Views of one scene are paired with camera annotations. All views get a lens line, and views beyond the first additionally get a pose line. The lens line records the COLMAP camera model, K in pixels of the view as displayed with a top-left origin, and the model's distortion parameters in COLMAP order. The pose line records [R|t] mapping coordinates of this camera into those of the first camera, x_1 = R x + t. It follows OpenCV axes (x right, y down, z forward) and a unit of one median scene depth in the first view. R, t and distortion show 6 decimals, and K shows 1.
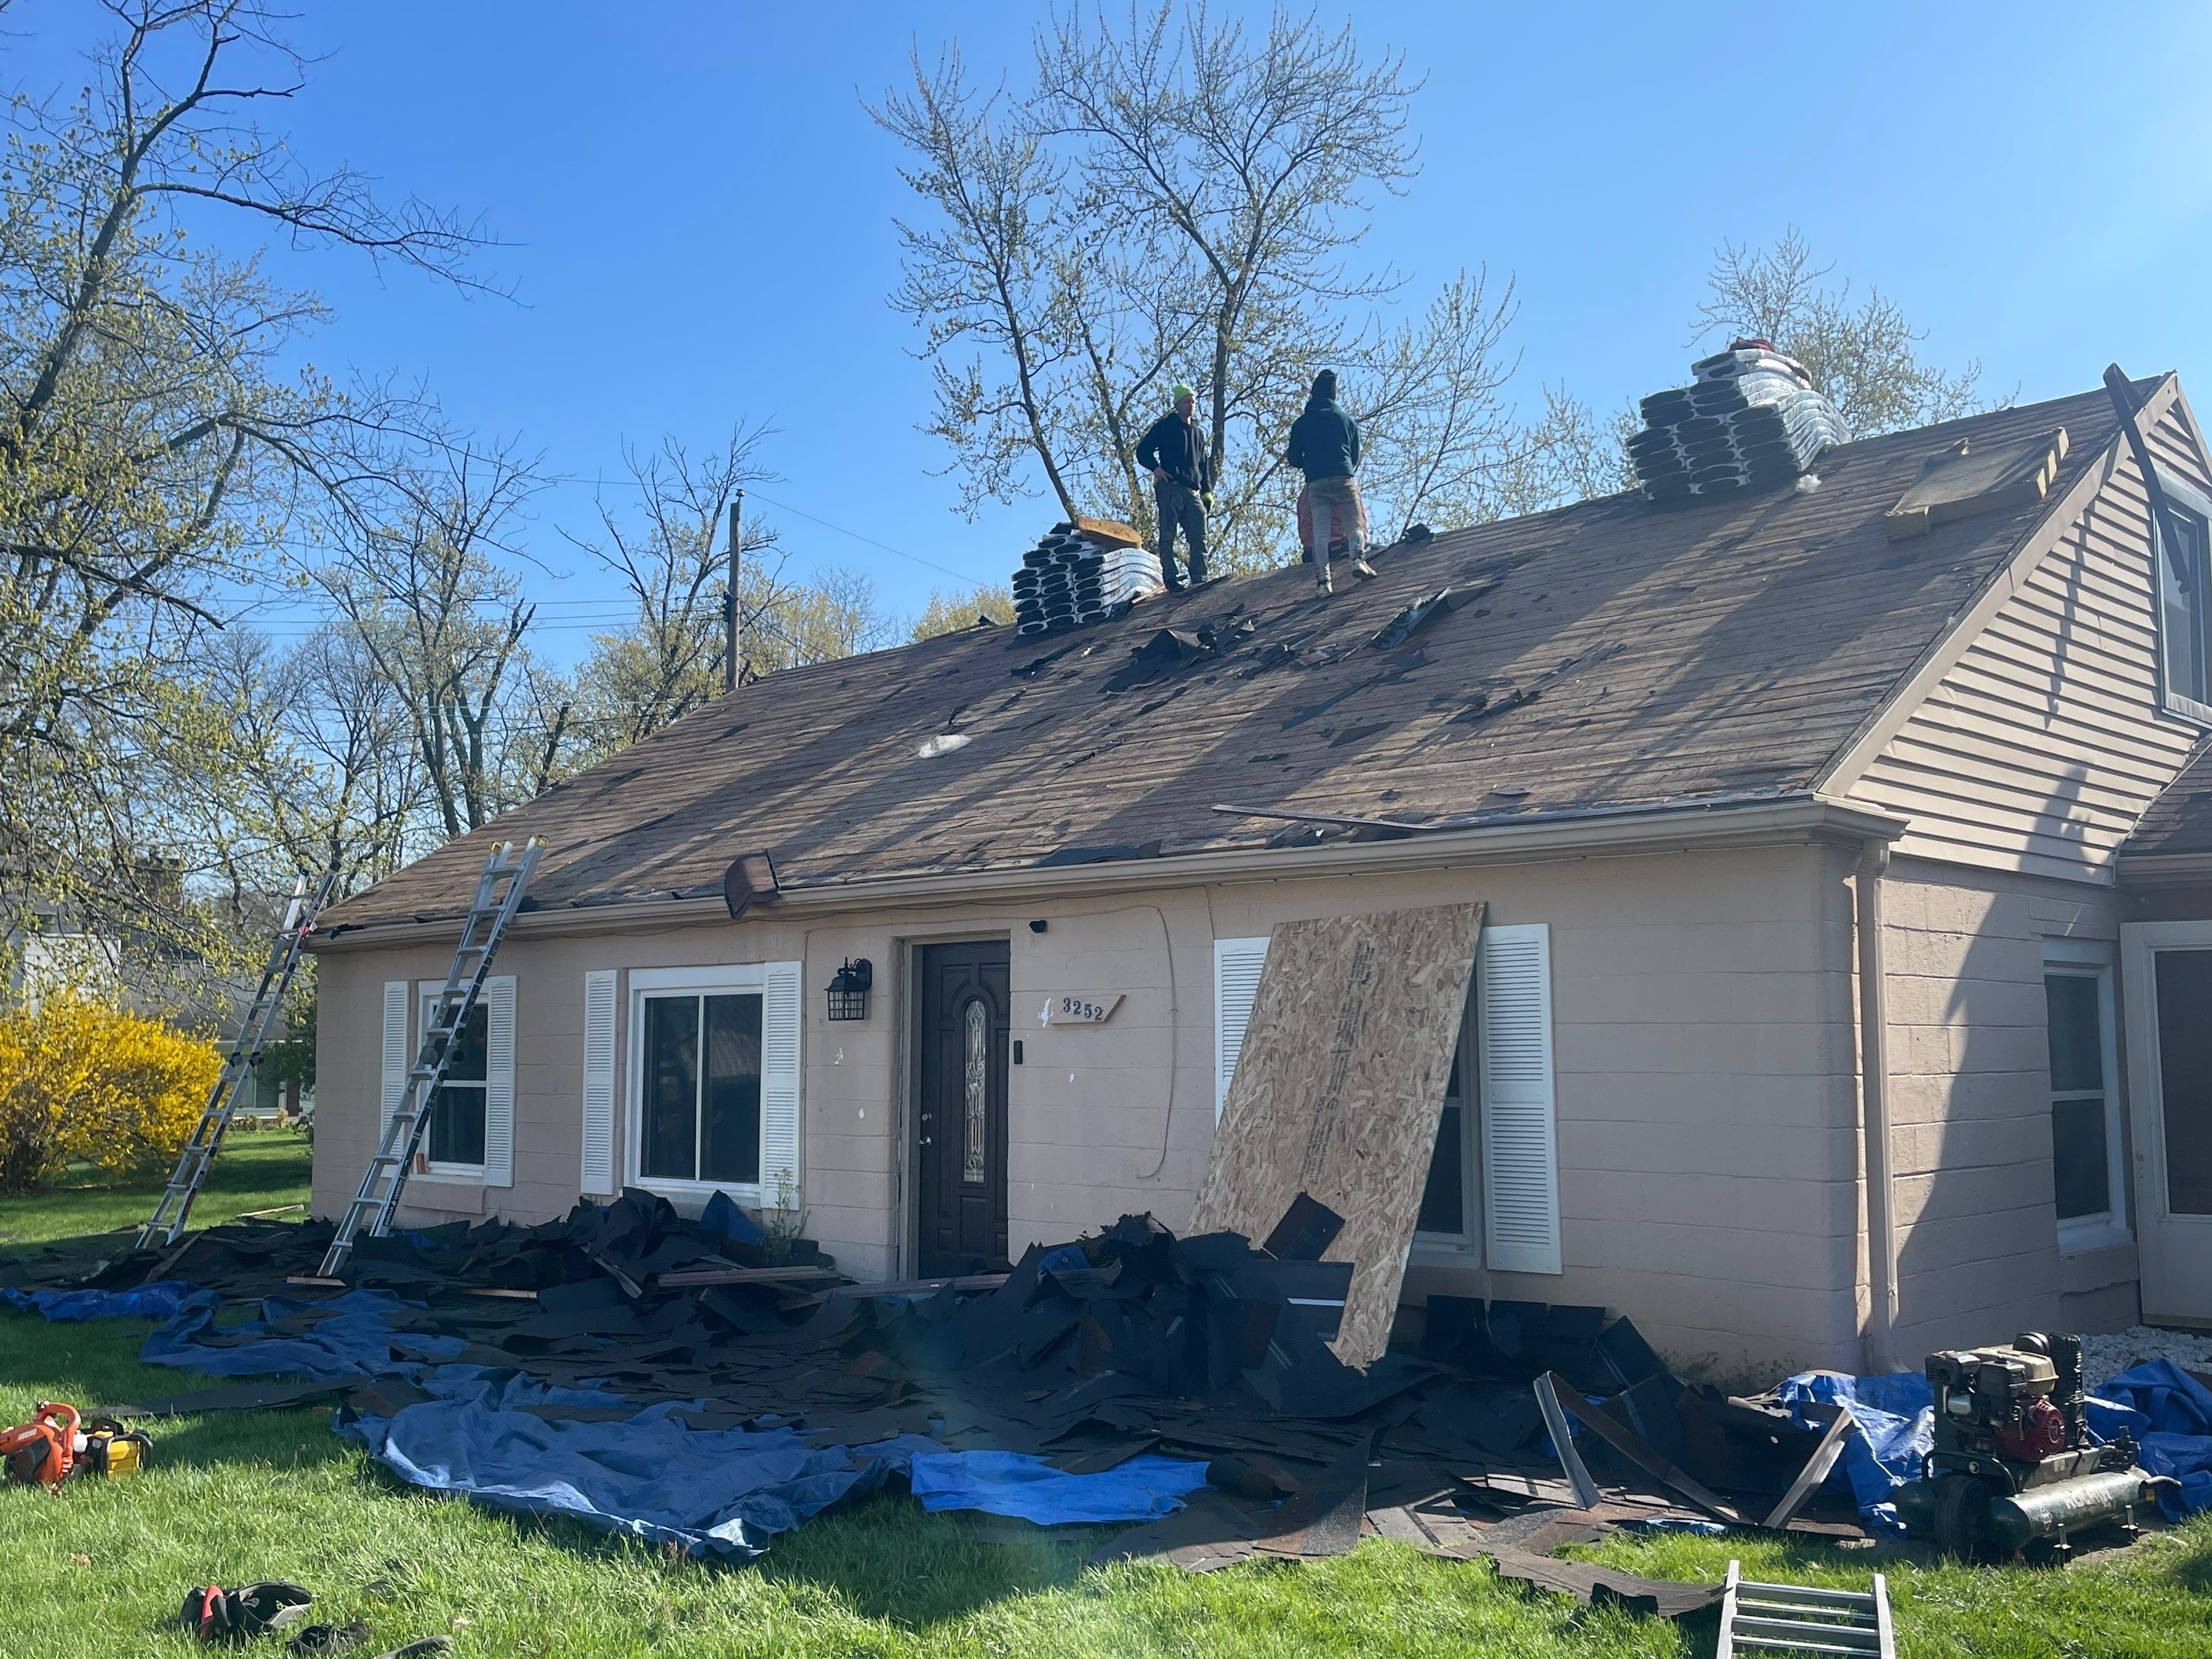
lens RADIAL K [[2059.5, 0, 1106.0], [0, 2059.5, 829.5], [0, 0, 1]] dist [0.006587, 0.004307]
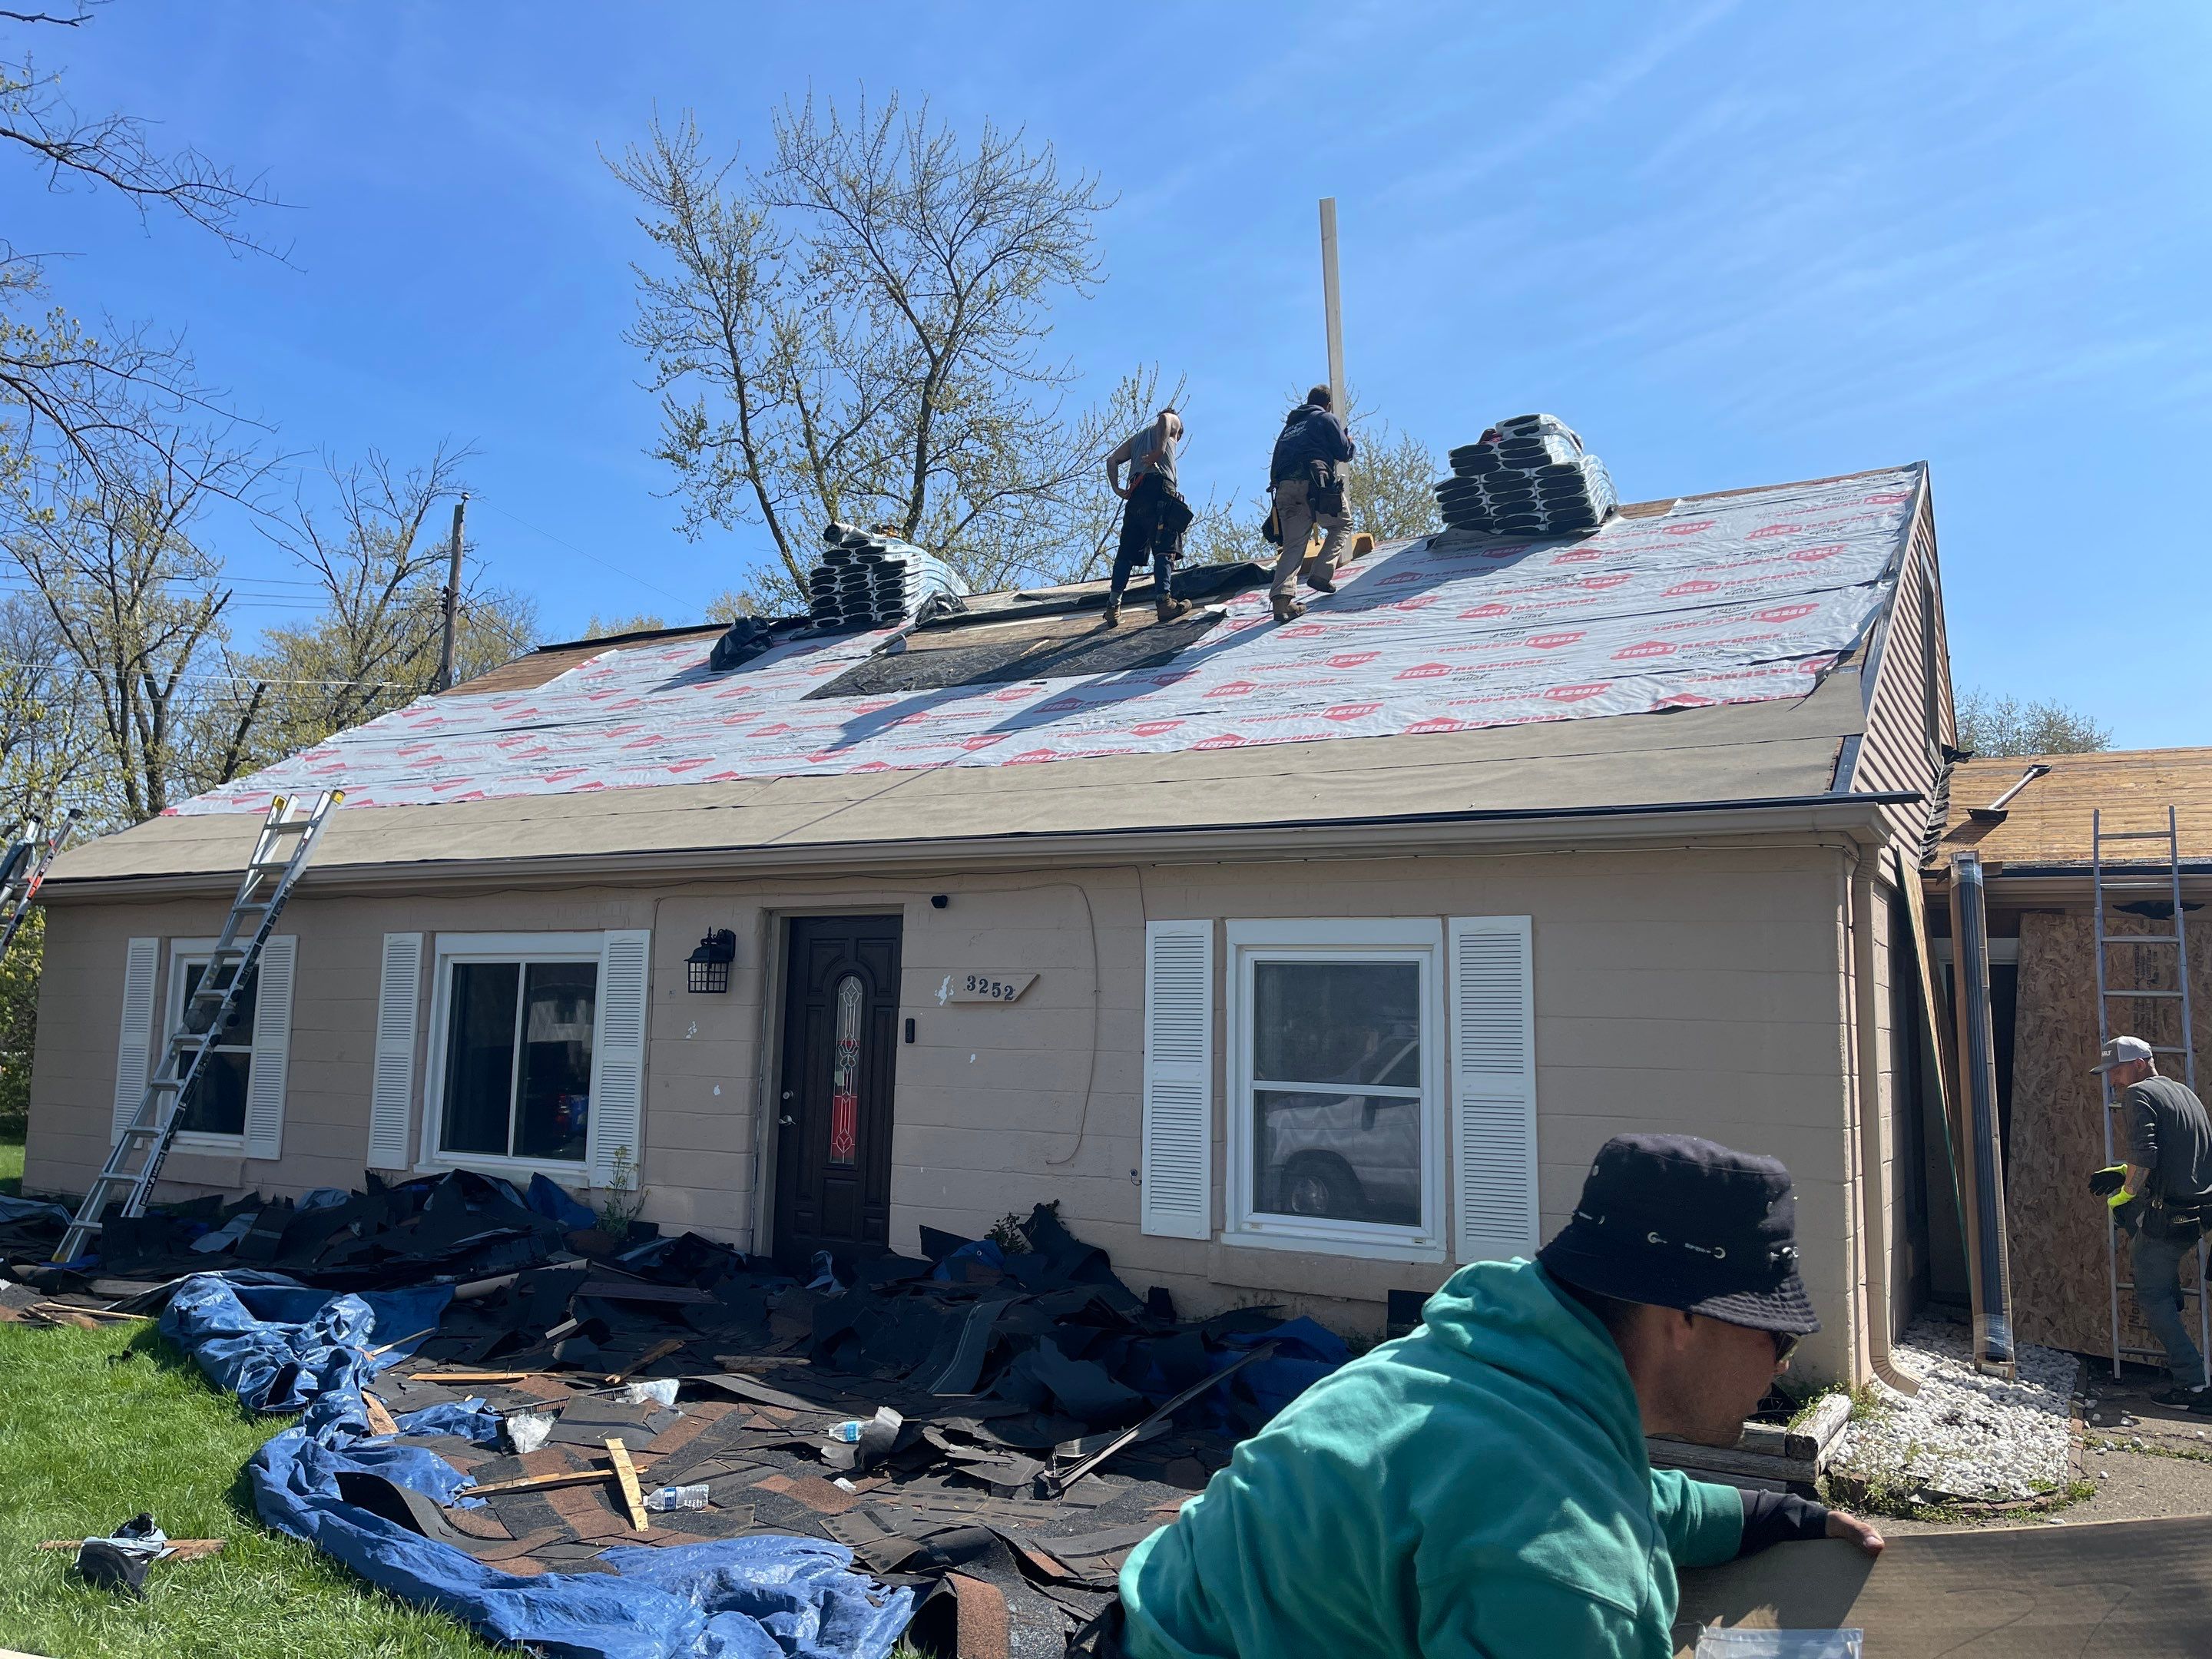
lens RADIAL K [[1655.2, 0, 1106.5], [0, 1655.2, 804.6], [0, 0, 1]] dist [0.002941, -0.007589]
pose [[0.967665, 0.053703, 0.246457, -0.063641], [-0.047382, 0.998380, -0.031514, 0.009213], [-0.247750, 0.018817, 0.968641, 0.091758]]
